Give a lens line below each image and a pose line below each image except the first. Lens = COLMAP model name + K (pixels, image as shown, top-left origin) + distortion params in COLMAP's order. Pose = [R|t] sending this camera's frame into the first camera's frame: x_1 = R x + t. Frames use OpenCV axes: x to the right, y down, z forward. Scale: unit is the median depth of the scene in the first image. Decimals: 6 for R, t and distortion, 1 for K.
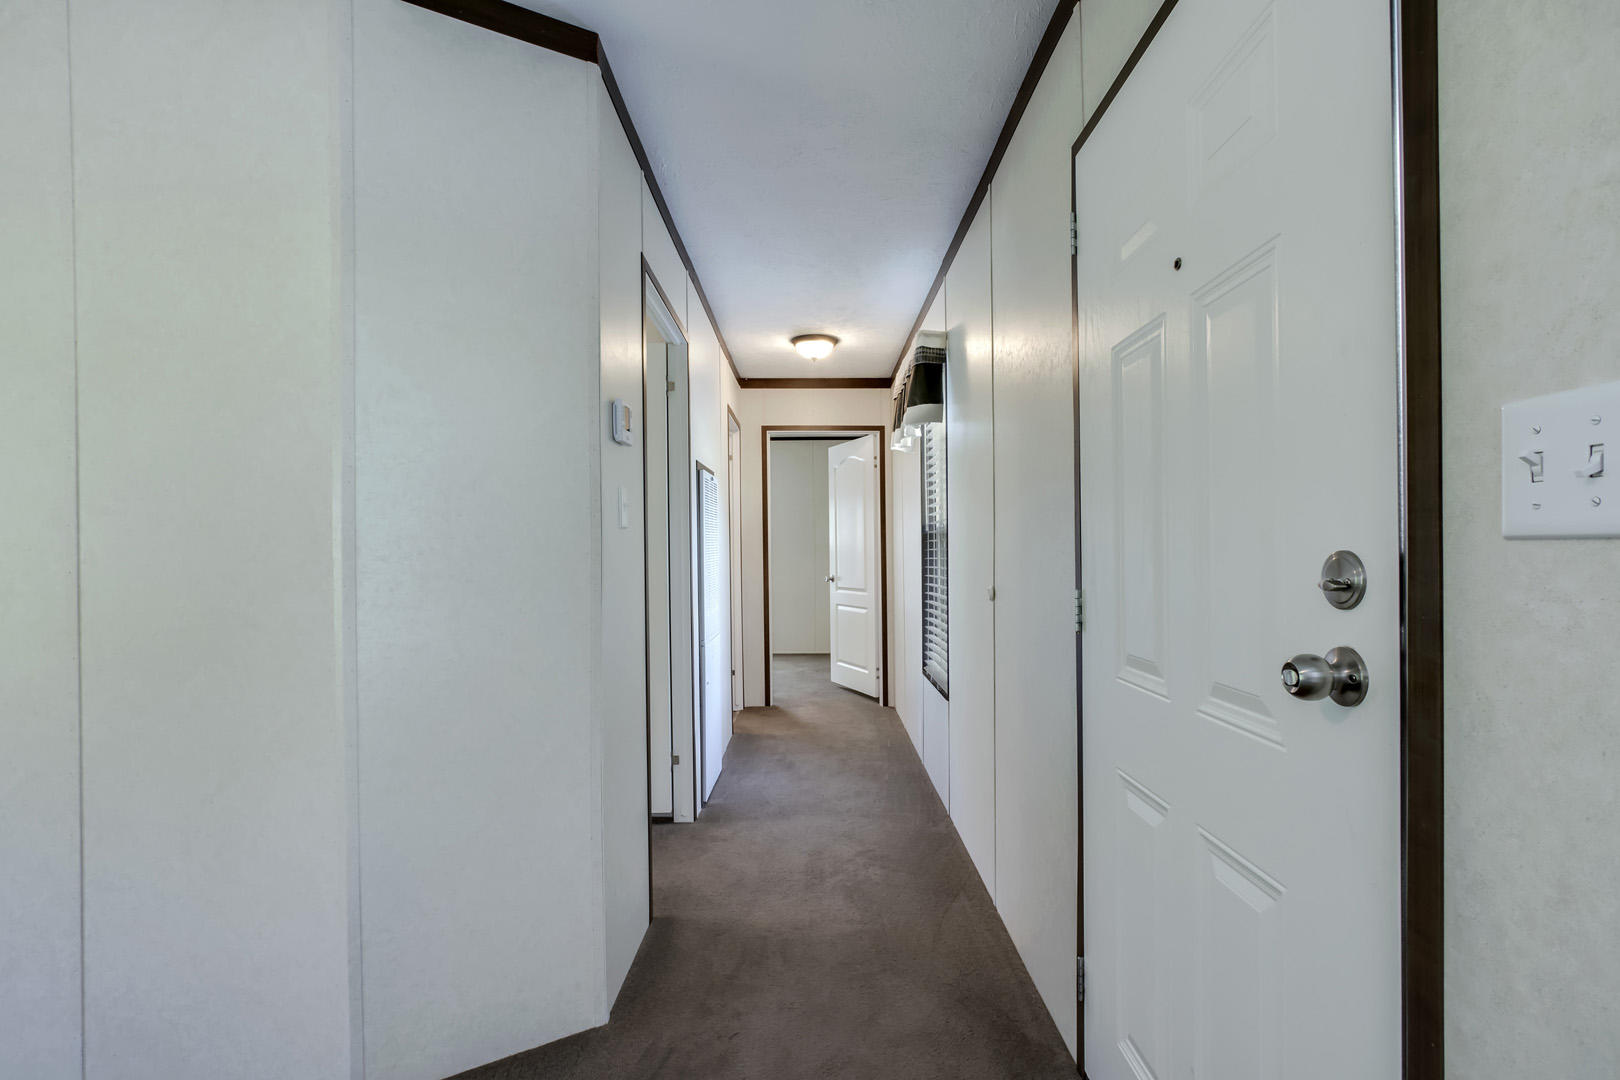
lens RADIAL K [[750.7, 0, 816.5], [0, 750.7, 555.8], [0, 0, 1]] dist [-0.011709, 0.003372]
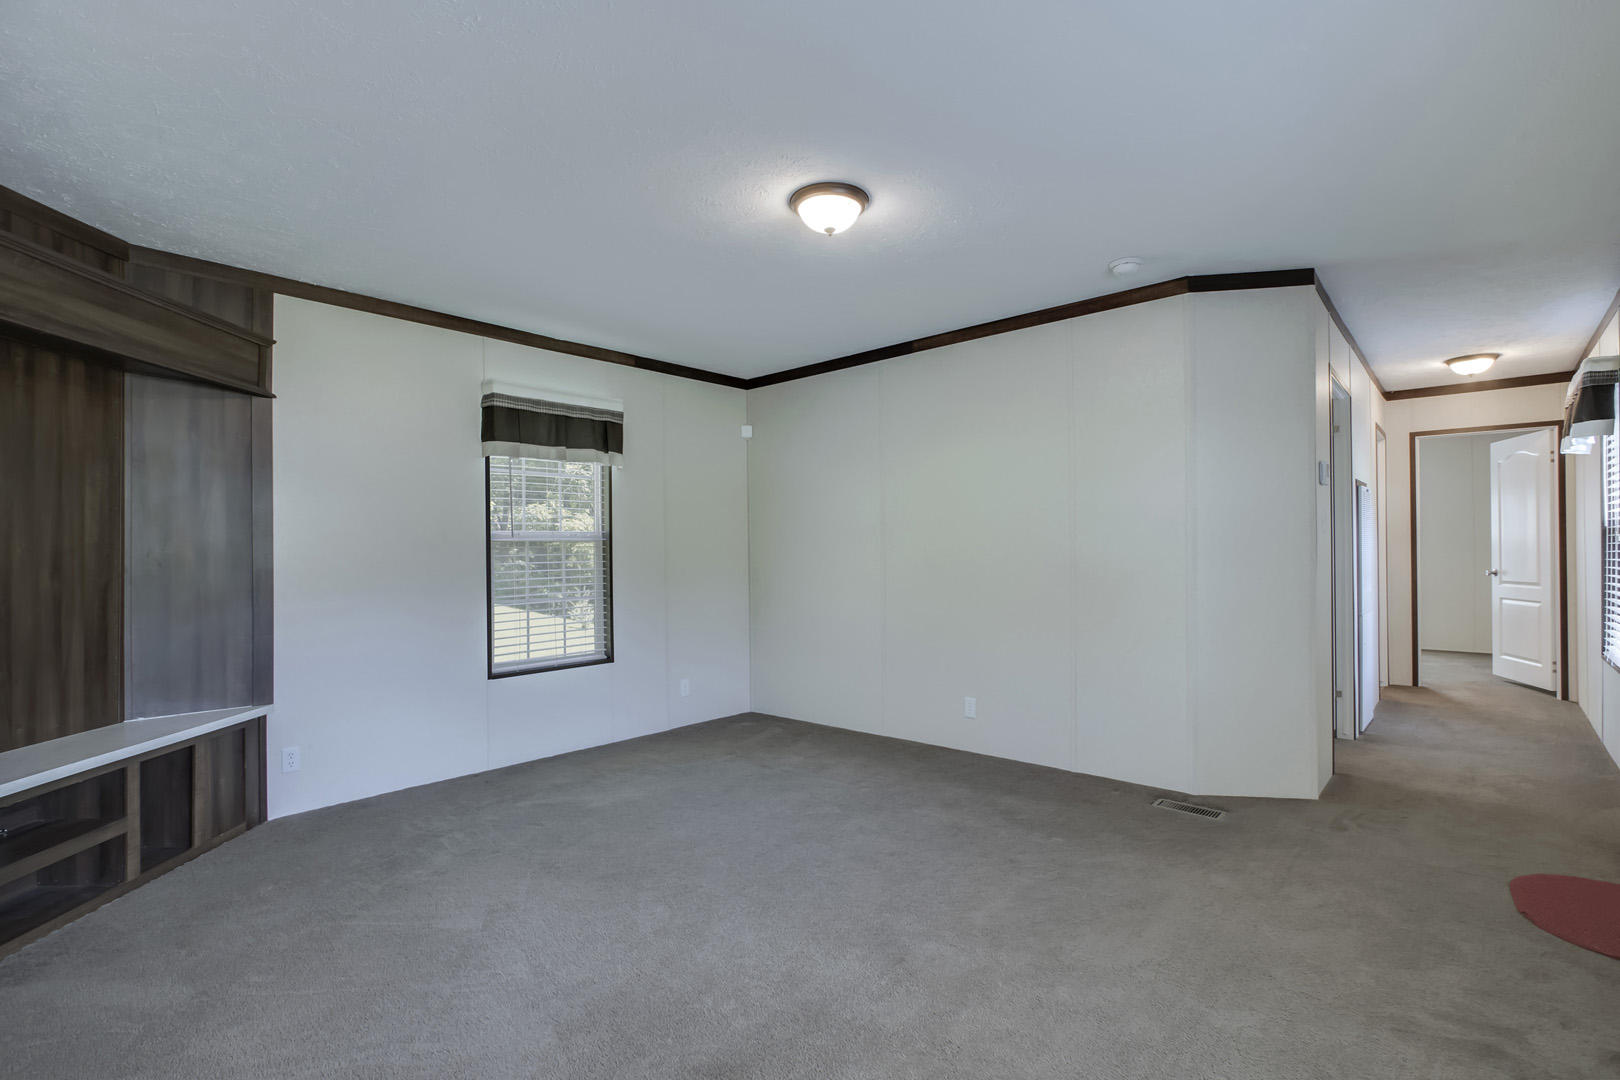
lens RADIAL K [[750.7, 0, 816.5], [0, 750.7, 555.8], [0, 0, 1]] dist [-0.011709, 0.003372]
pose [[0.745902, 0.003845, -0.666045, 0.009513], [-0.001627, 0.999991, 0.003951, 0.006424], [0.666054, -0.001863, 0.745901, -0.489419]]
